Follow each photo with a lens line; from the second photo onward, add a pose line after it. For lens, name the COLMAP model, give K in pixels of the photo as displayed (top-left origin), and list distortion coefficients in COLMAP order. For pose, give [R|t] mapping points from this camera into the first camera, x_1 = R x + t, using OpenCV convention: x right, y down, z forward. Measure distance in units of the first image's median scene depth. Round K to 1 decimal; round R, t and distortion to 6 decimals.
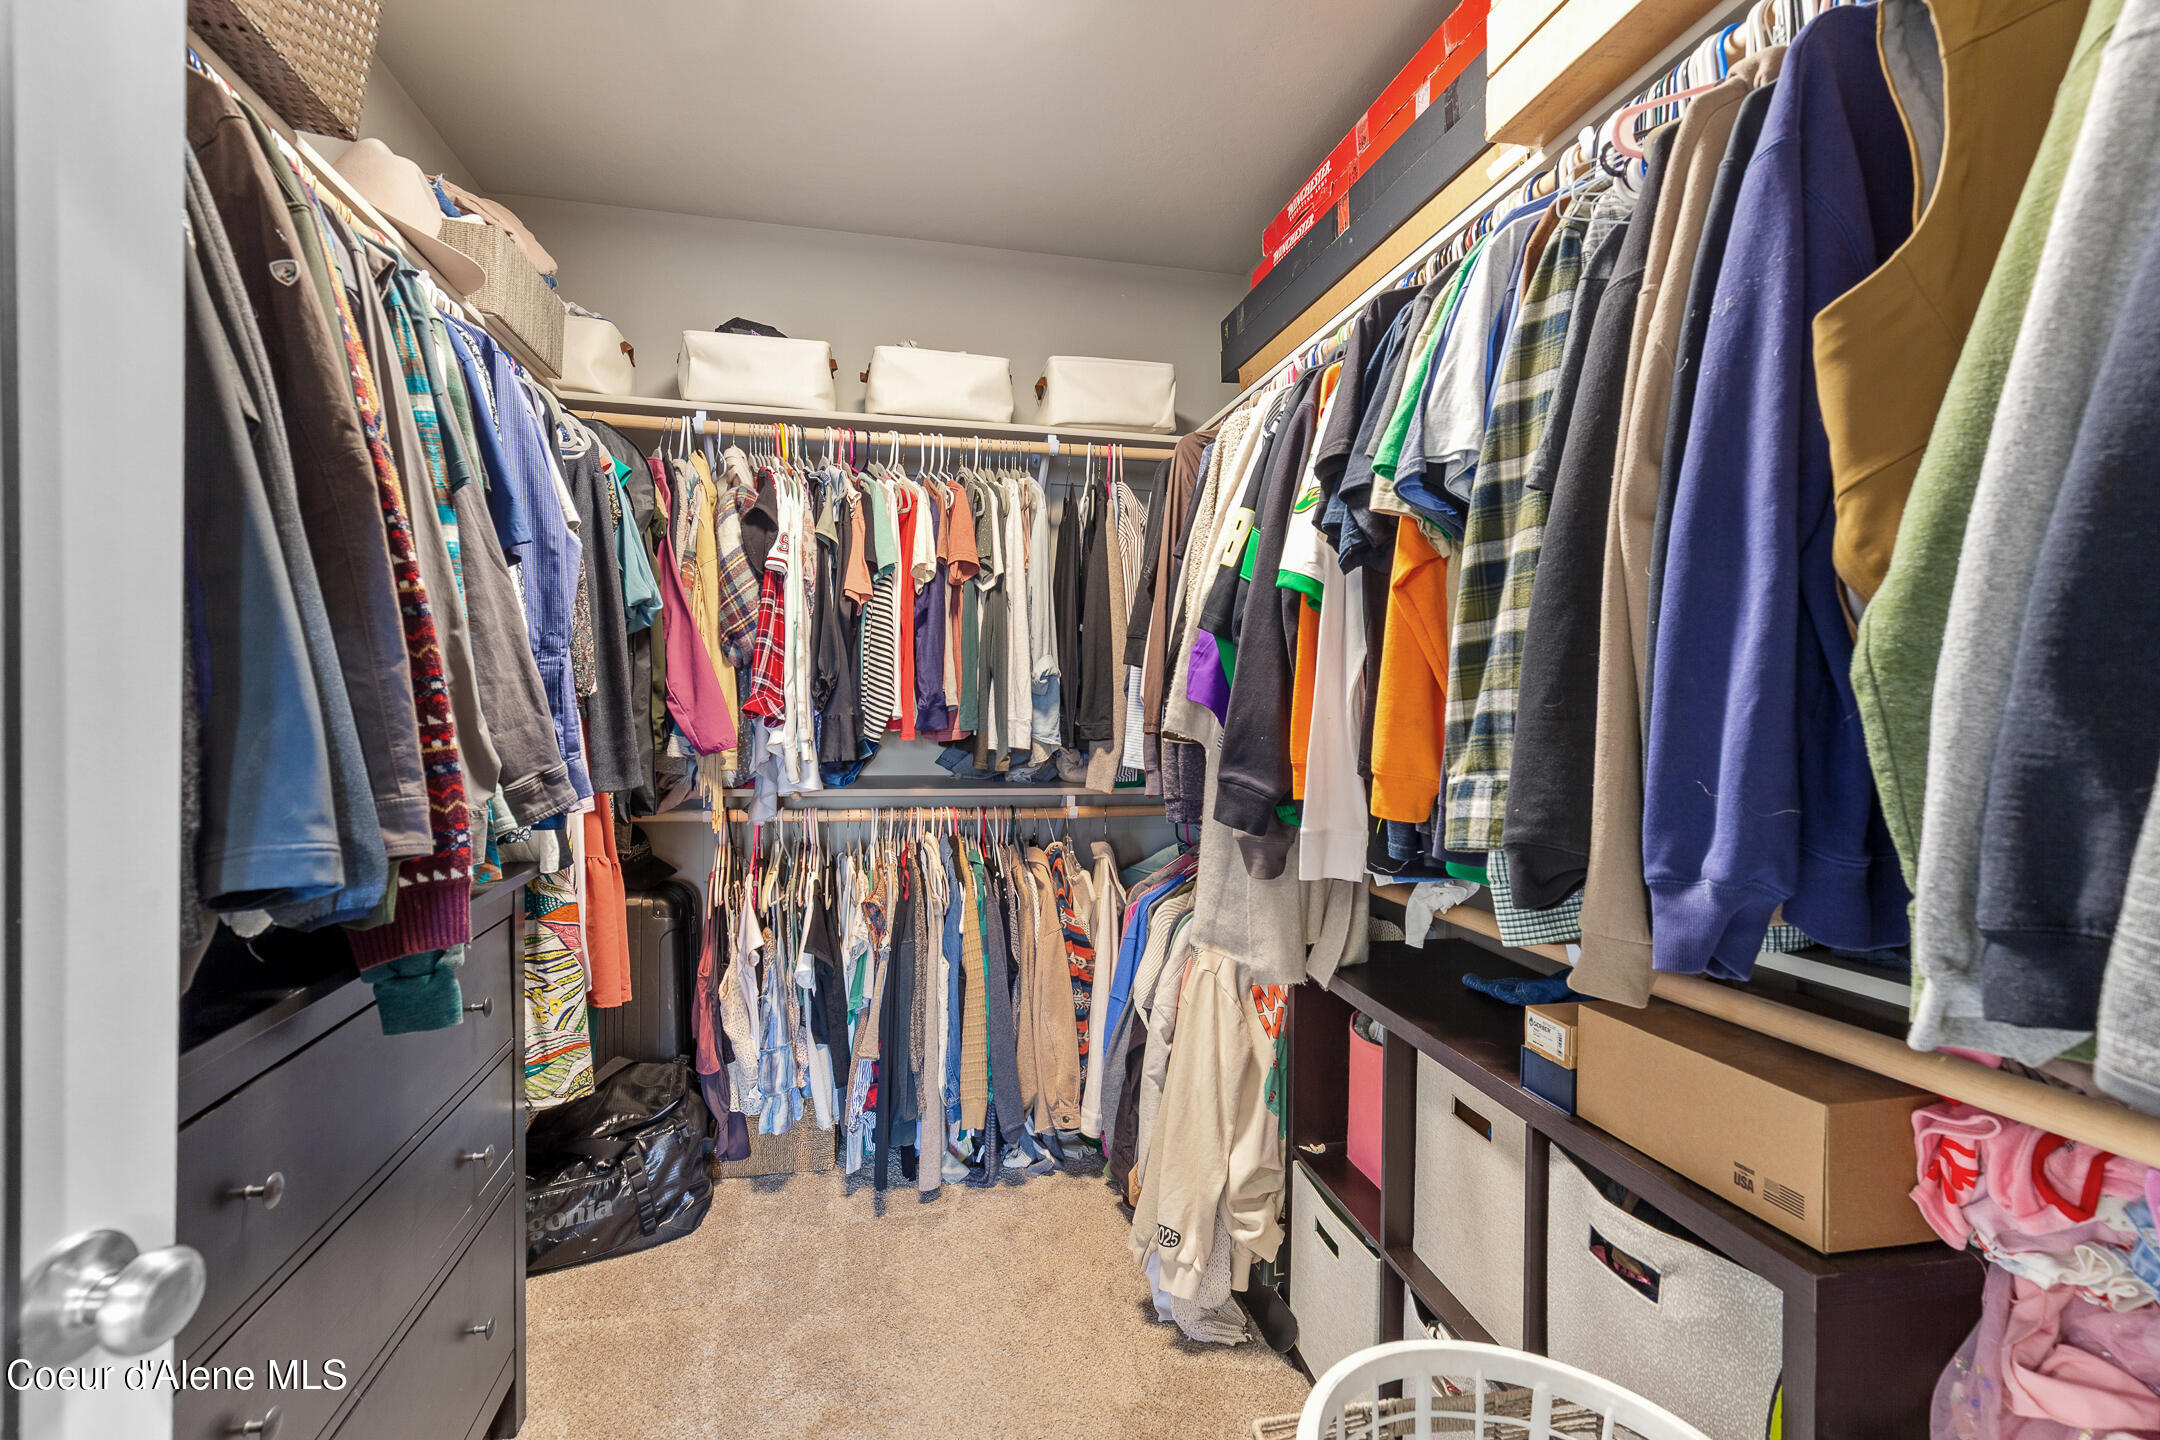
lens RADIAL K [[990.6, 0, 1089.4], [0, 990.6, 720.6], [0, 0, 1]] dist [0.002945, 0.000130]
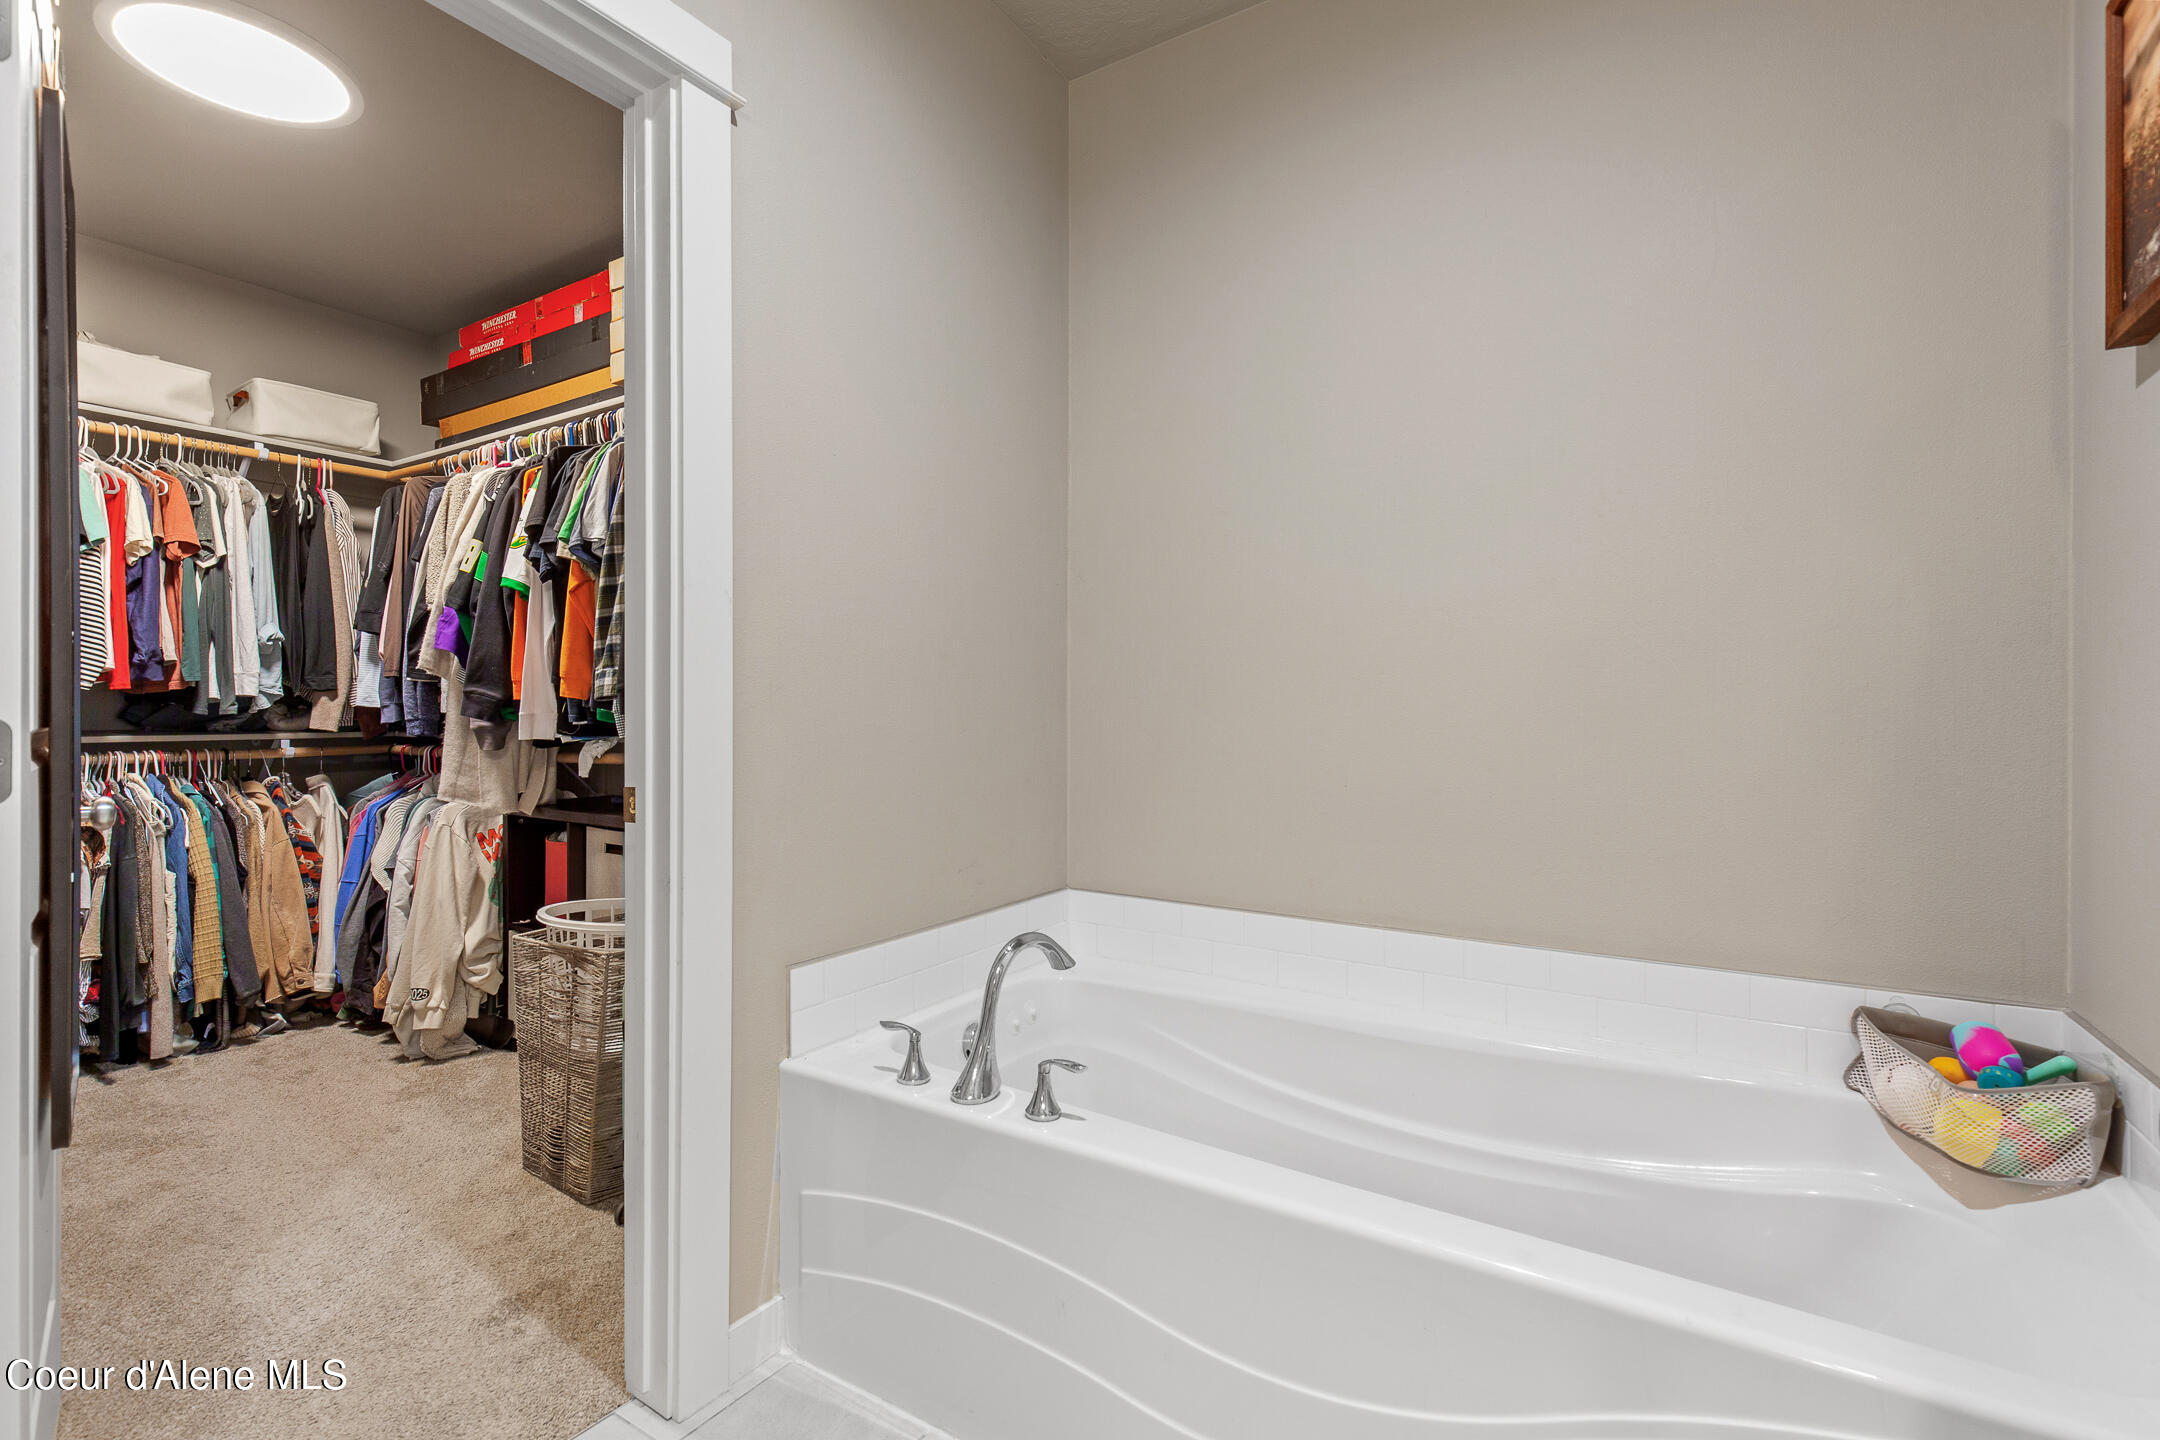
lens RADIAL K [[1000.7, 0, 1071.1], [0, 1000.7, 710.2], [0, 0, 1]] dist [0.014217, -0.000074]
pose [[0.720808, -0.011803, 0.693034, -0.244008], [0.023345, 0.999701, -0.007255, 0.095131], [-0.692741, 0.021409, 0.720868, -0.765106]]
